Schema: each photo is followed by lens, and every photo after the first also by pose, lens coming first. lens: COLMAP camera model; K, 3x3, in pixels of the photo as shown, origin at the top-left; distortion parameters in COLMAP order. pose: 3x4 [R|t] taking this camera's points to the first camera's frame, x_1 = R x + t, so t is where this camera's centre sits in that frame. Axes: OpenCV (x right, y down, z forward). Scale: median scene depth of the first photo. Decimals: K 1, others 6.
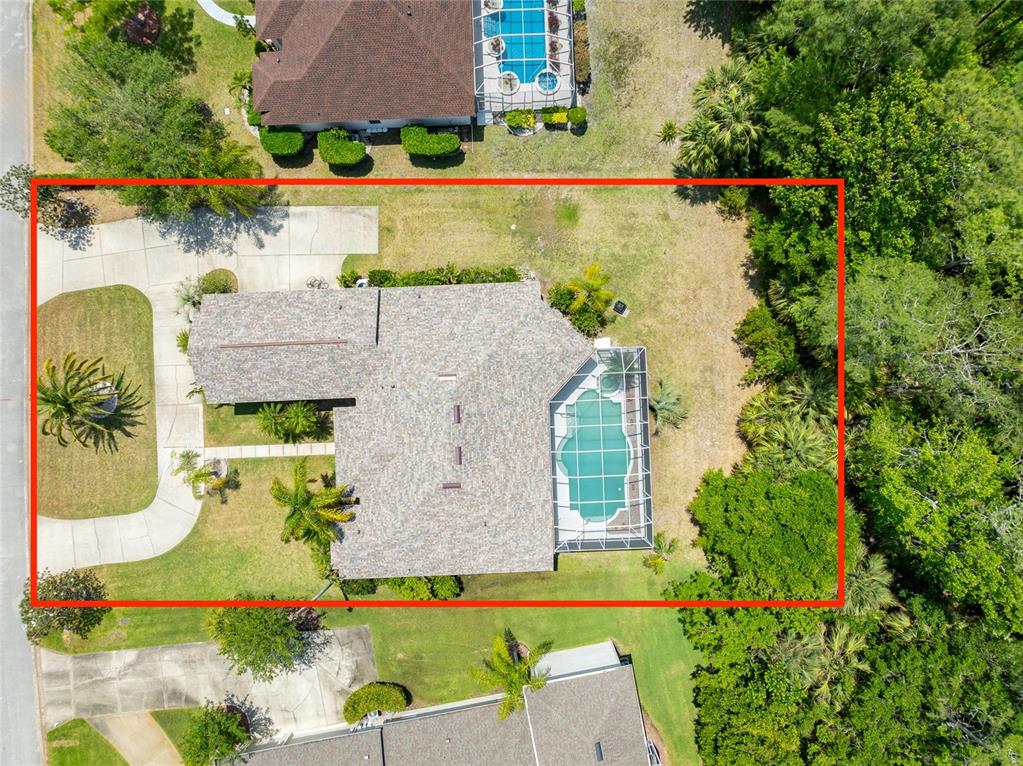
lens RADIAL K [[732.1, 0, 512.6], [0, 732.1, 377.9], [0, 0, 1]] dist [-0.030210, 0.019816]
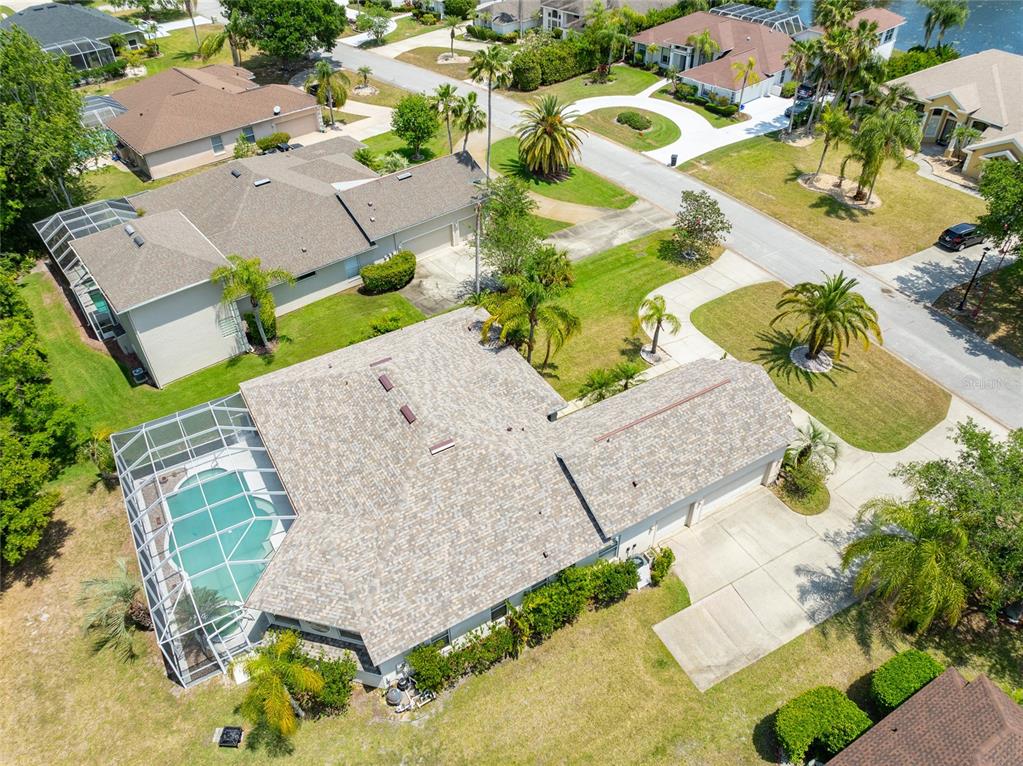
lens RADIAL K [[732.1, 0, 512.6], [0, 732.1, 377.9], [0, 0, 1]] dist [-0.030210, 0.019816]
pose [[-0.882776, 0.312382, -0.350891, 0.066267], [-0.469433, -0.557221, 0.684936, -0.417733], [0.018438, 0.769365, 0.638543, 0.450738]]
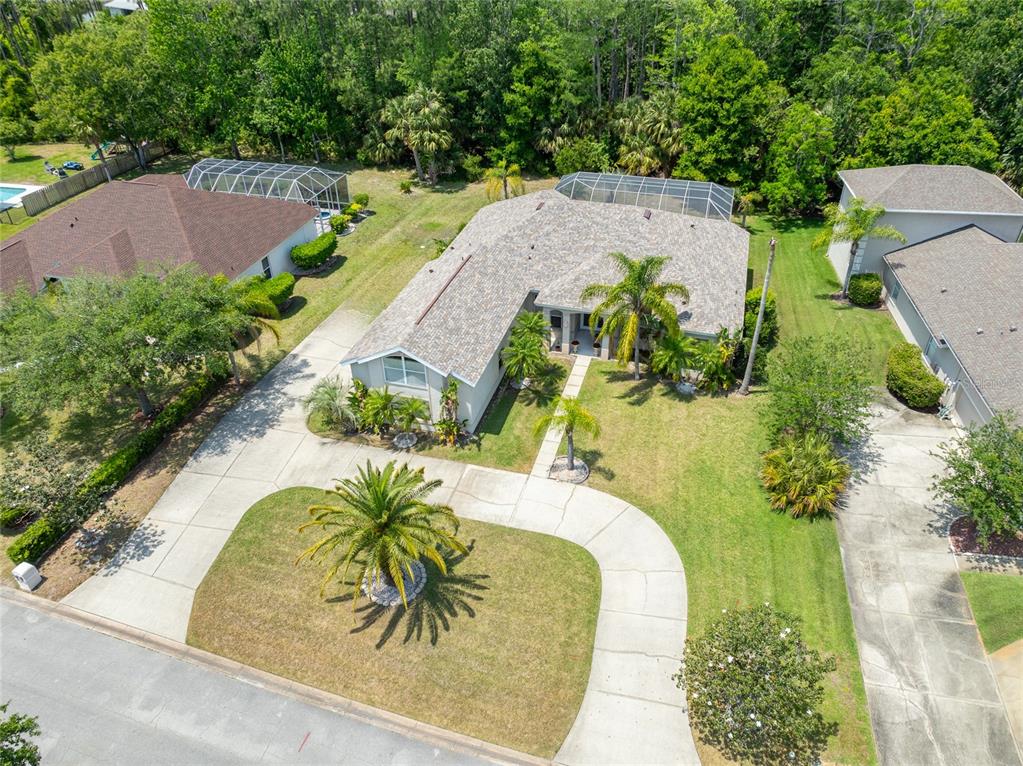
lens RADIAL K [[736.4, 0, 511.5], [0, 736.4, 383.0], [0, 0, 1]] dist [-0.033517, 0.022062]
pose [[0.324379, -0.550051, 0.769560, -0.903540], [0.945796, 0.175044, -0.273550, 0.250415], [0.015760, 0.816580, 0.577017, 0.544550]]
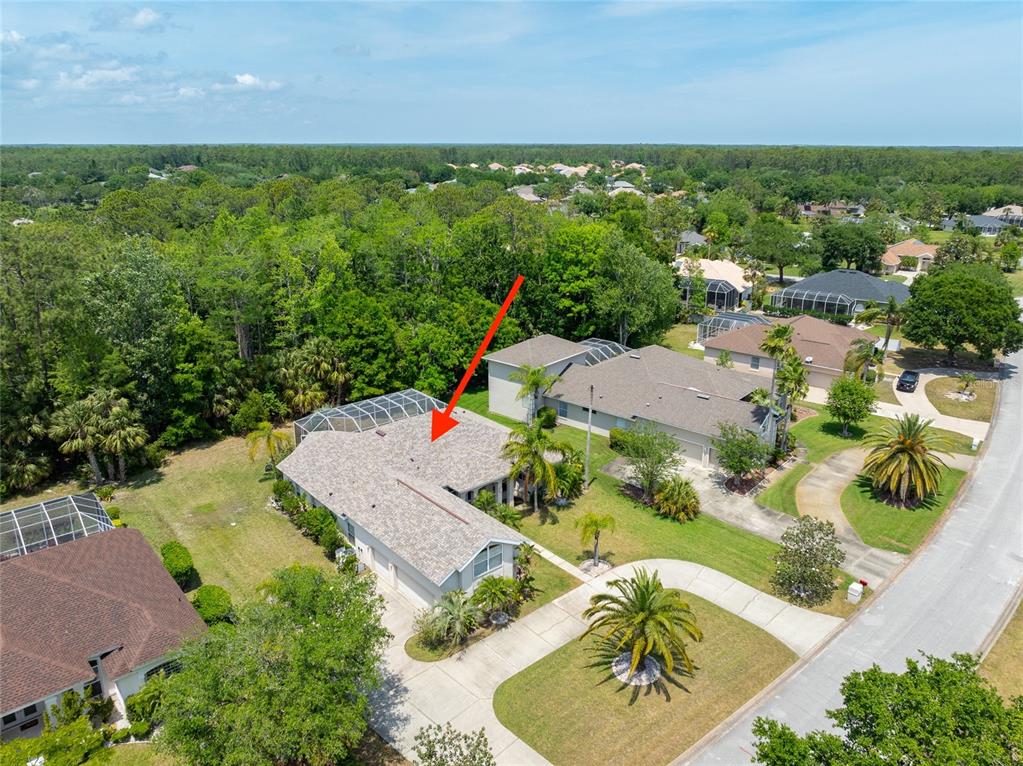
lens RADIAL K [[737.3, 0, 510.2], [0, 737.3, 345.1], [0, 0, 1]] dist [-0.022249, 0.006069]
pose [[-0.619141, -0.211694, 0.756208, -1.007857], [0.785270, -0.161965, 0.597594, -0.488218], [-0.004028, 0.963822, 0.266516, 0.464650]]
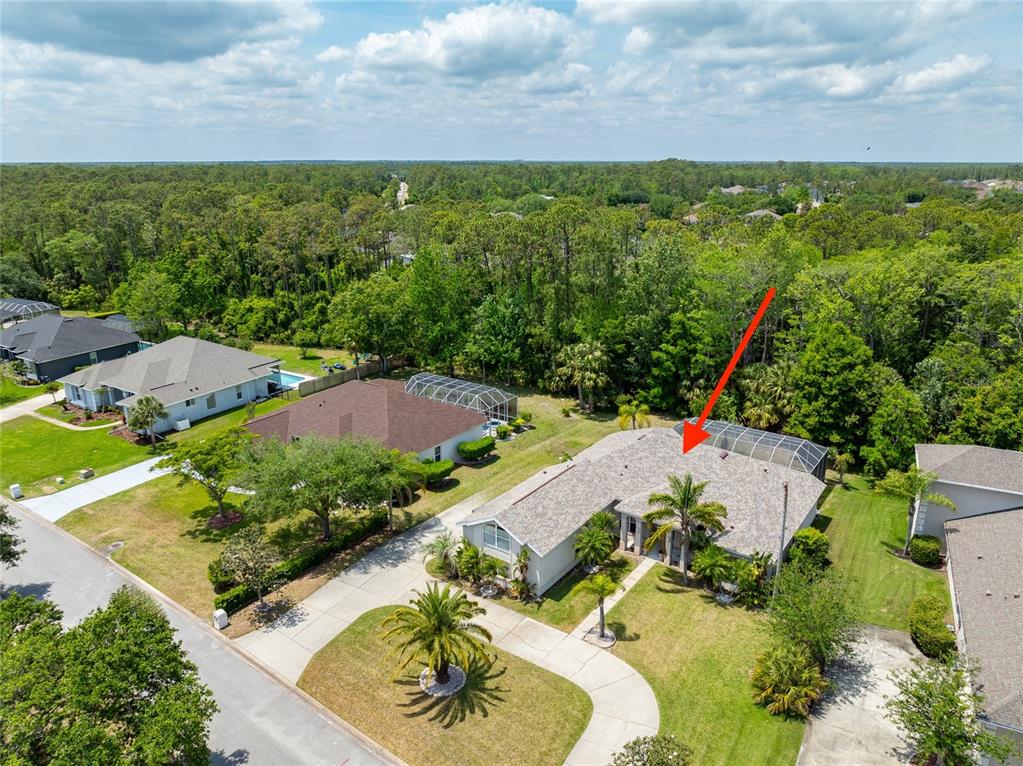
lens RADIAL K [[718.4, 0, 507.8], [0, 718.4, 383.1], [0, 0, 1]] dist [-0.024339, 0.001964]
pose [[0.619612, -0.235820, 0.748645, -1.029589], [0.784908, 0.185428, -0.591216, 0.482255], [0.000601, 0.953942, 0.299991, 0.469992]]
